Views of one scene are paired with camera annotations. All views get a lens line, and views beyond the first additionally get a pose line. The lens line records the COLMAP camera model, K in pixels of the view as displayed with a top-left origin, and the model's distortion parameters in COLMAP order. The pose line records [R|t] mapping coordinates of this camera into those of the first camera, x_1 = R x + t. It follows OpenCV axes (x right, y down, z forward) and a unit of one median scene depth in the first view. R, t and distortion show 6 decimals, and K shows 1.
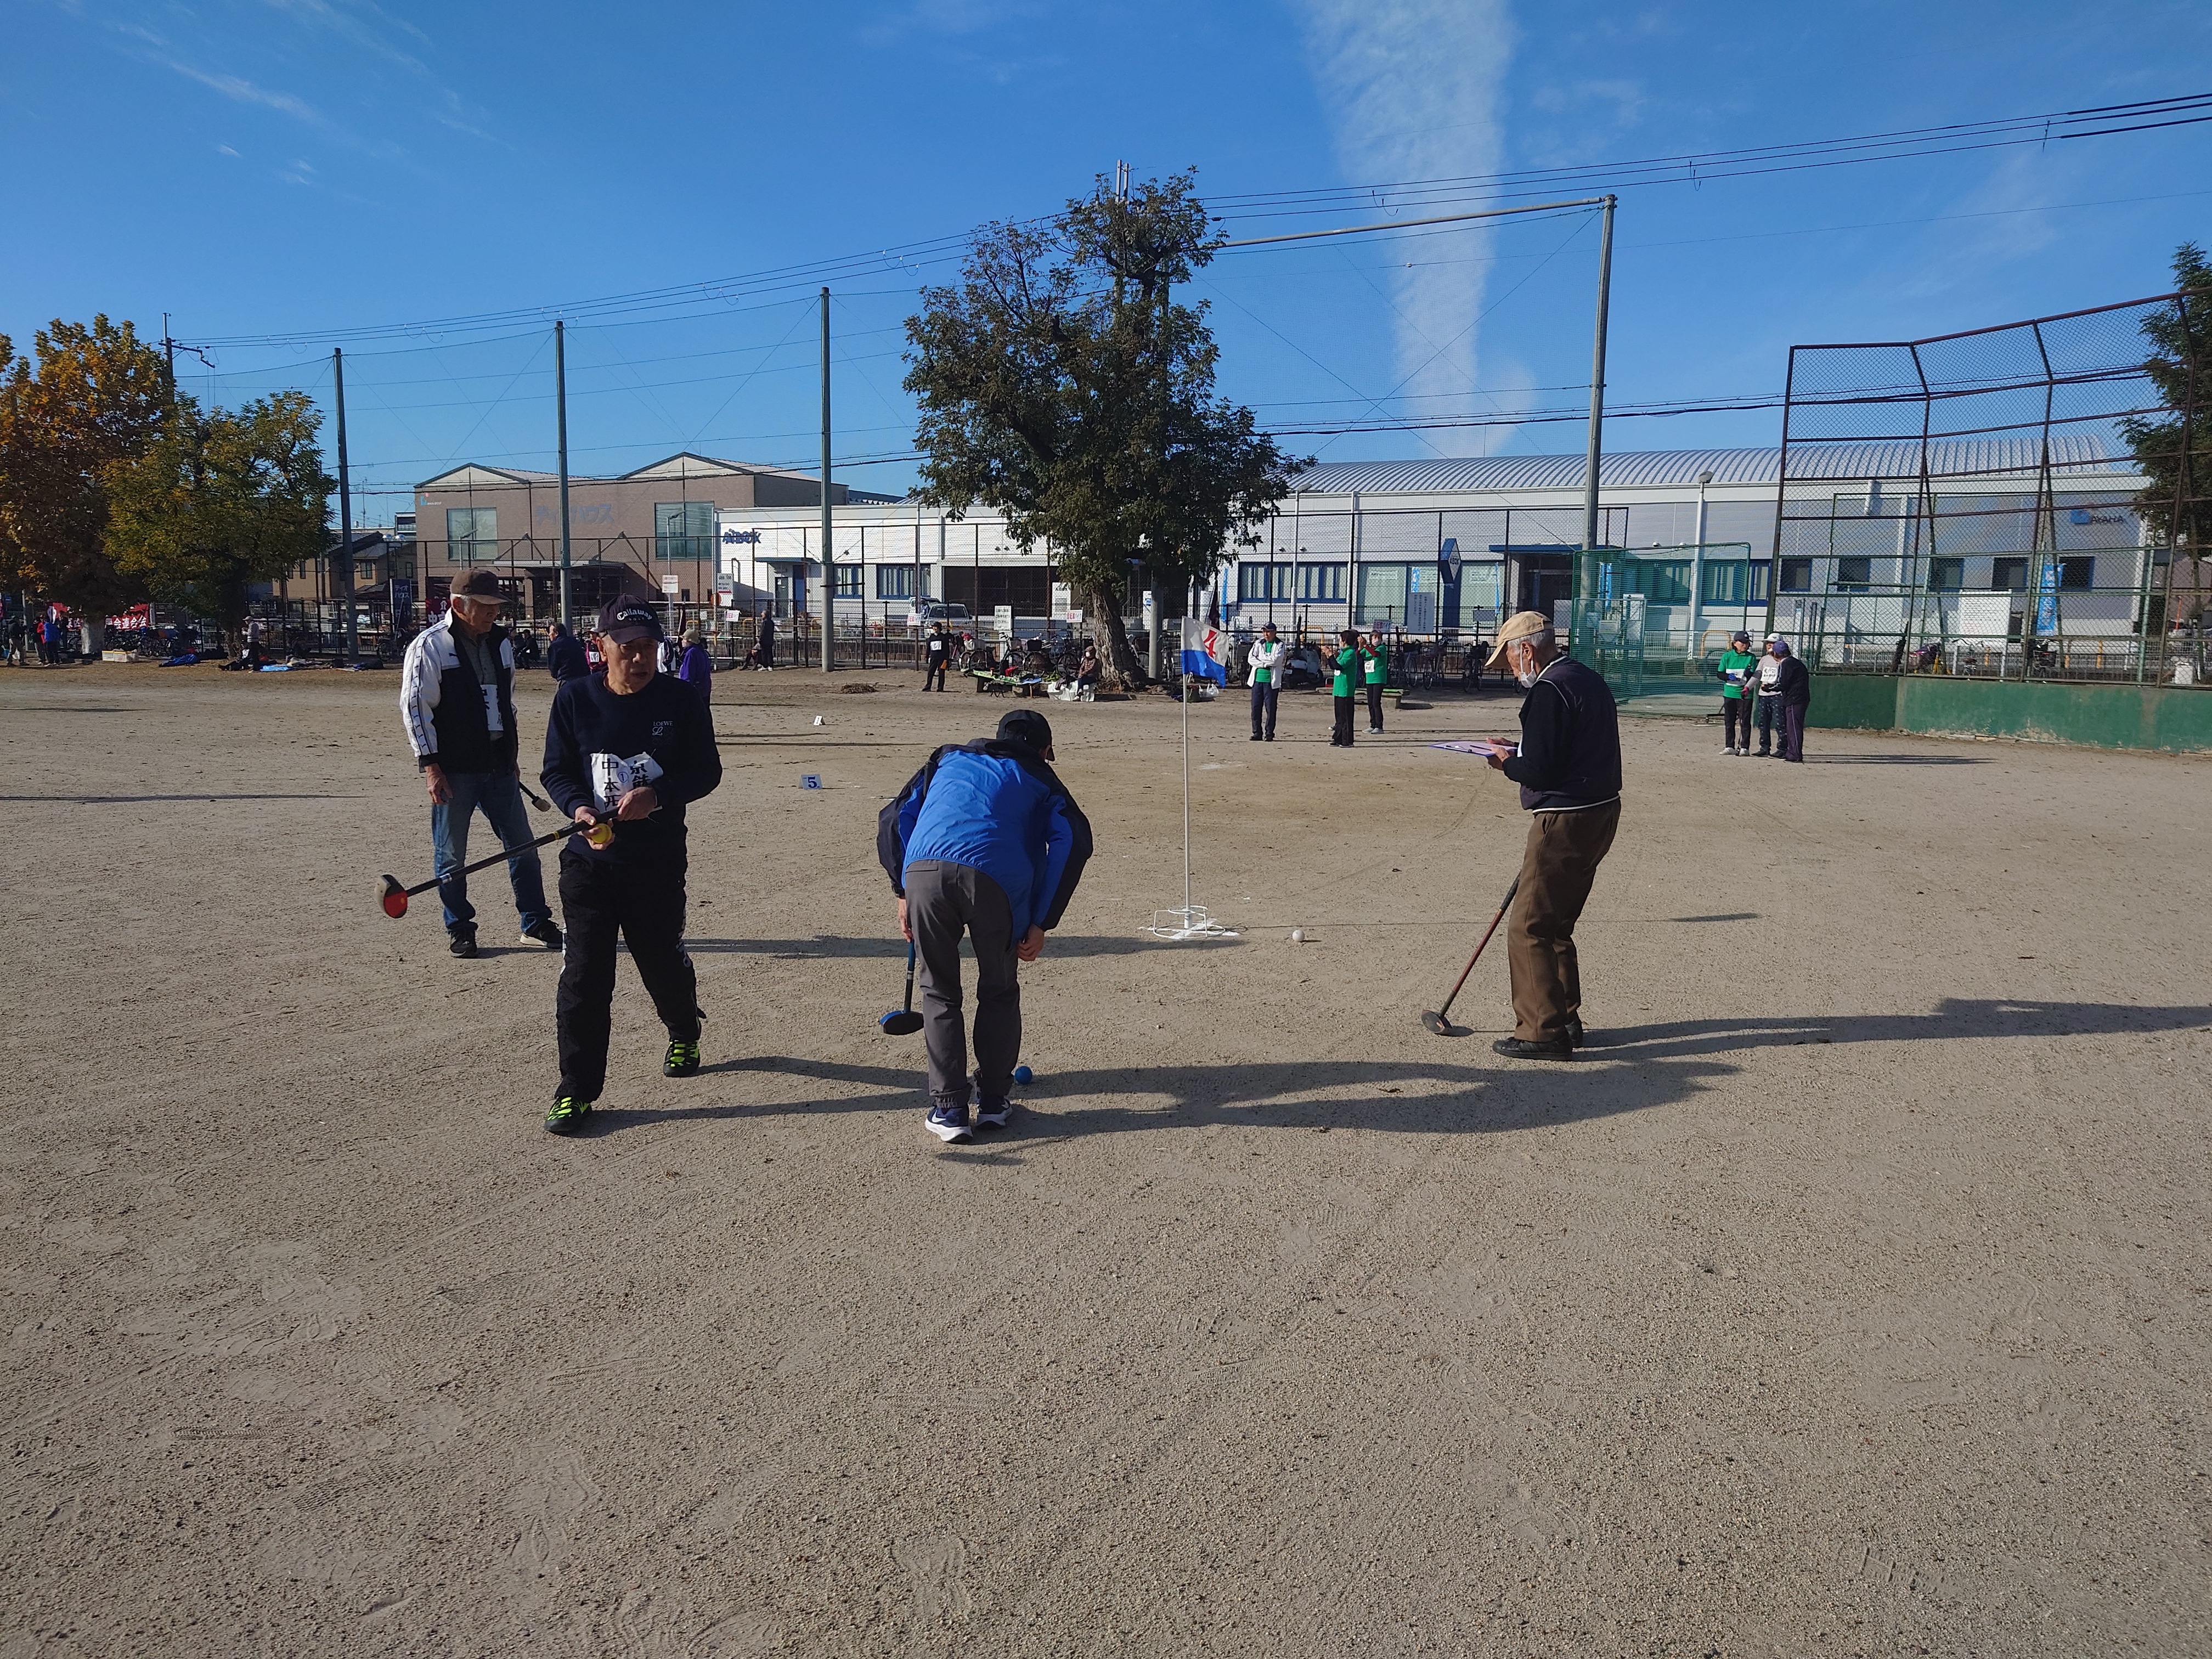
lens RADIAL K [[1588.3, 0, 1092.8], [0, 1588.3, 842.3], [0, 0, 1]] dist [-0.009576, 0.013499]
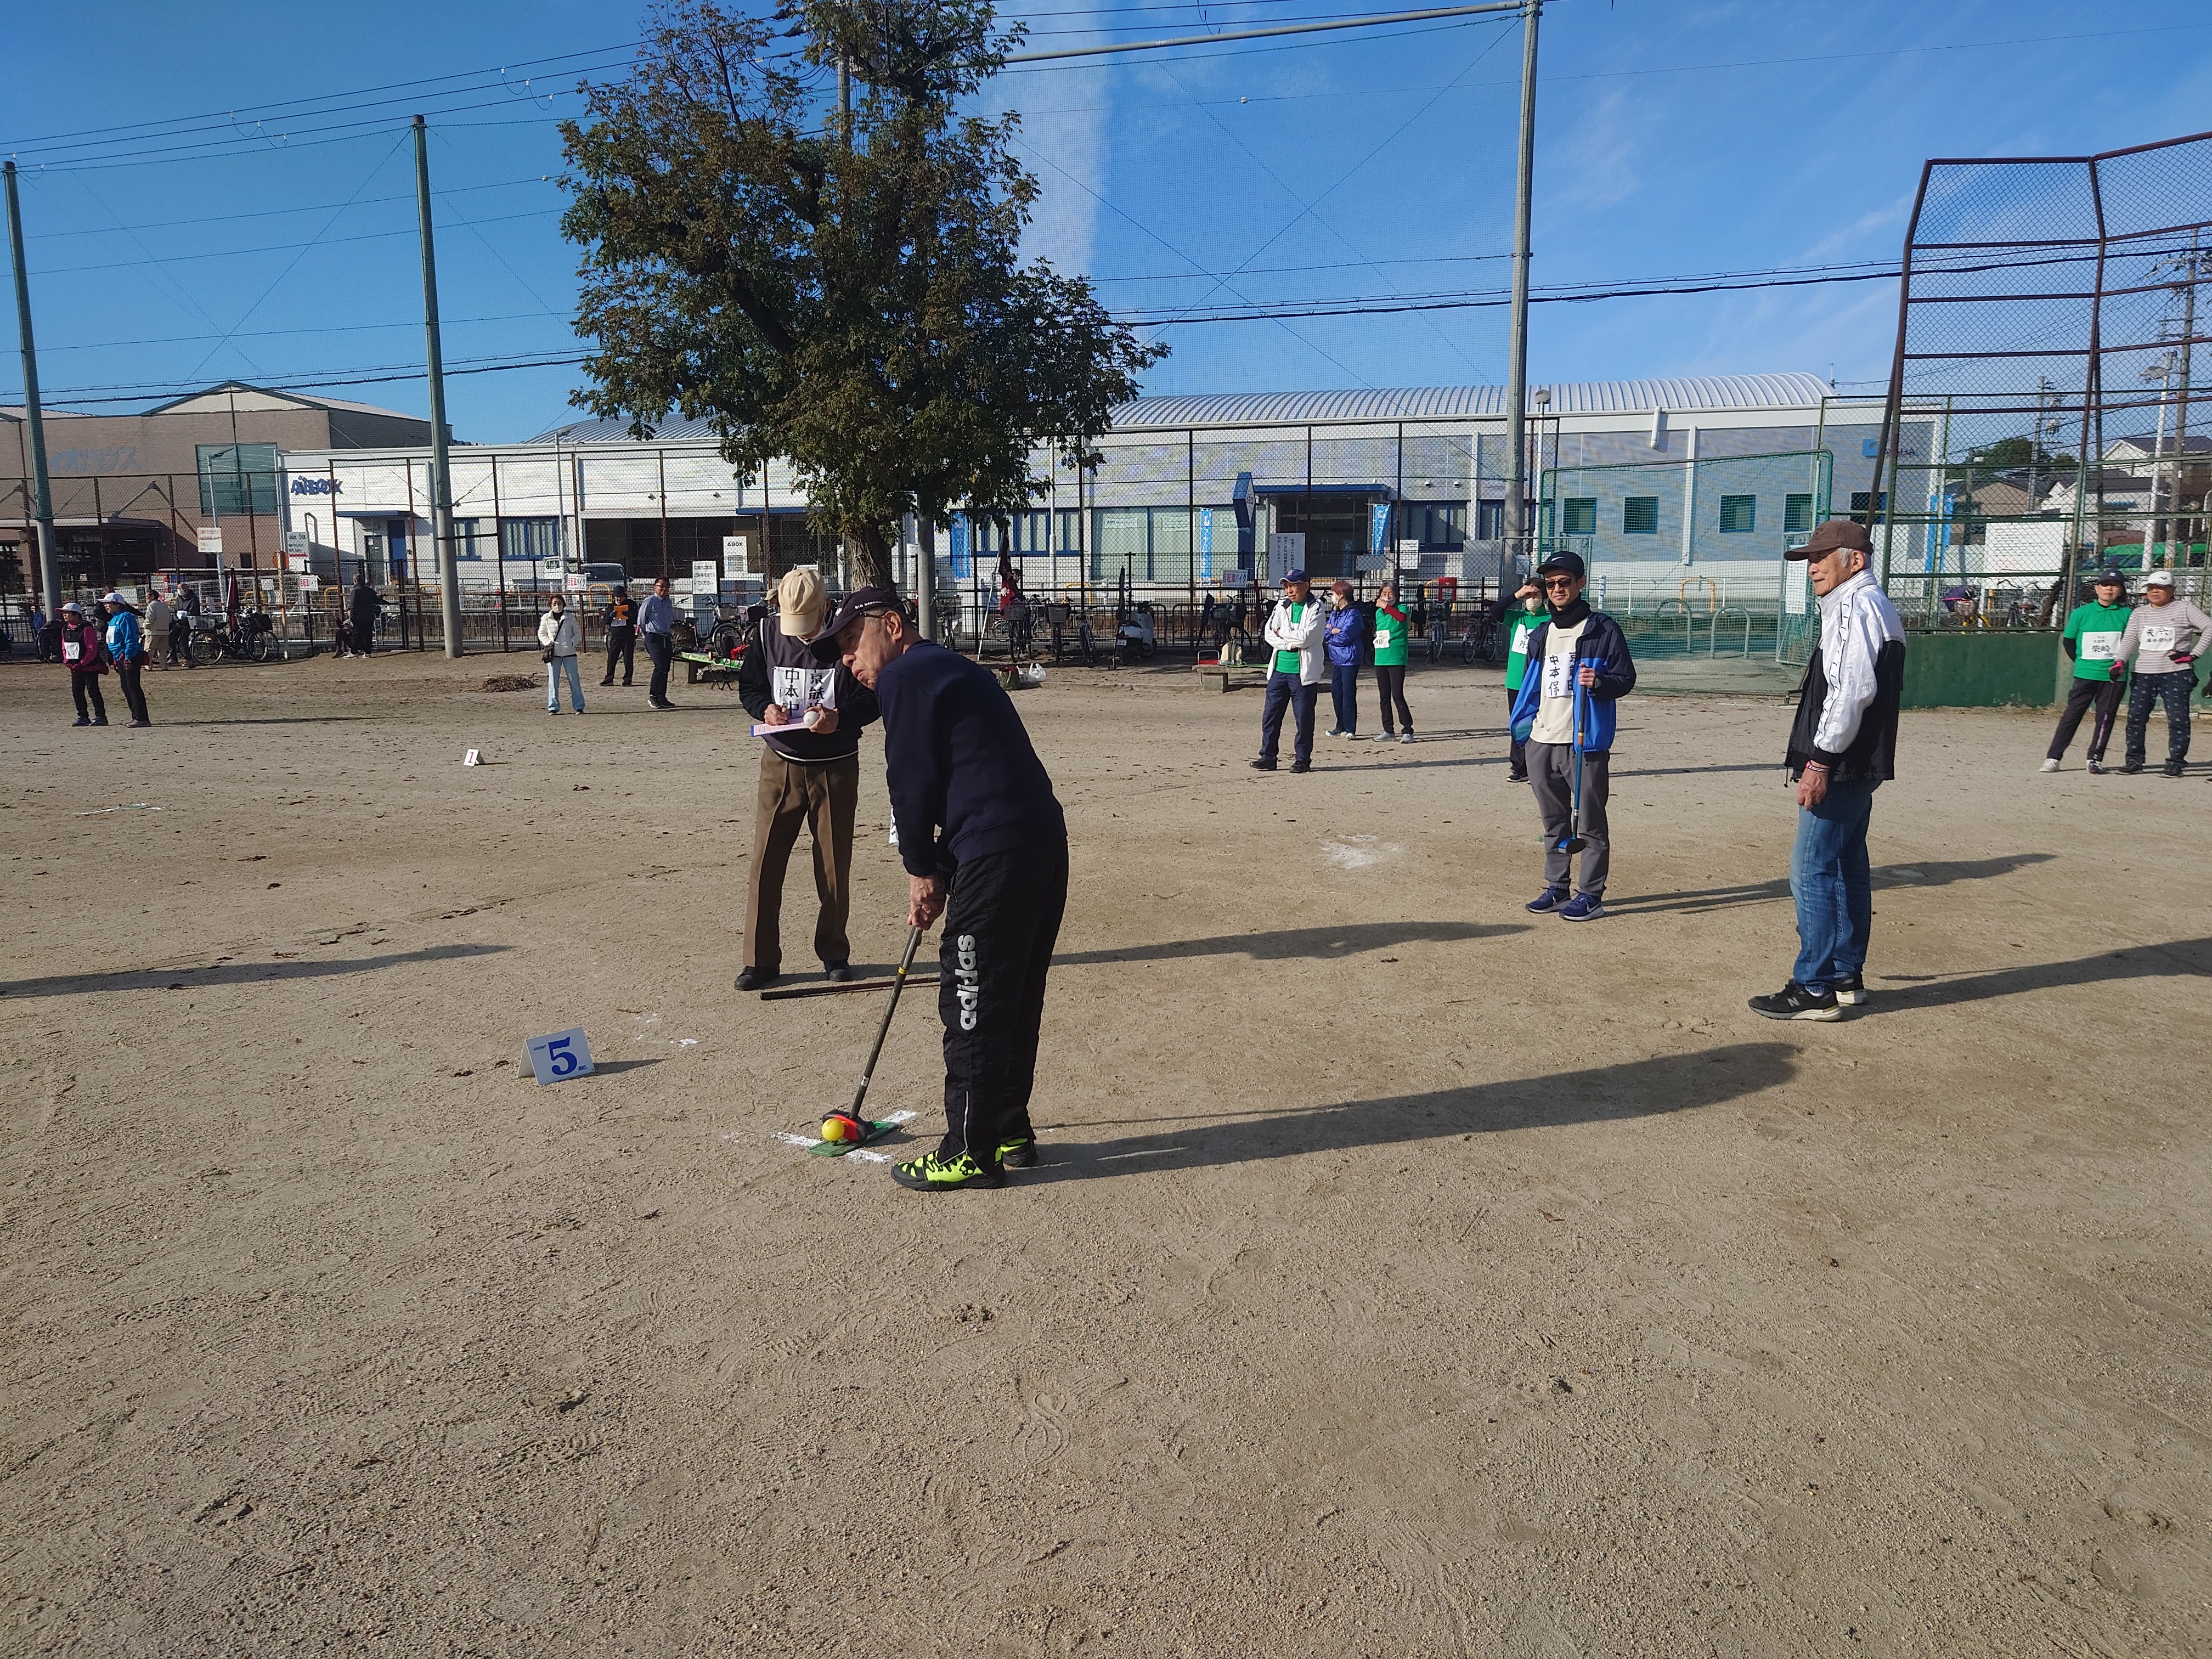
lens RADIAL K [[1588.3, 0, 1099.2], [0, 1588.3, 841.0], [0, 0, 1]] dist [-0.009576, 0.013499]
pose [[0.972610, -0.055208, 0.225790, -0.064536], [0.049865, 0.998326, 0.029301, -0.039975], [-0.227029, -0.017240, 0.973735, 0.299423]]
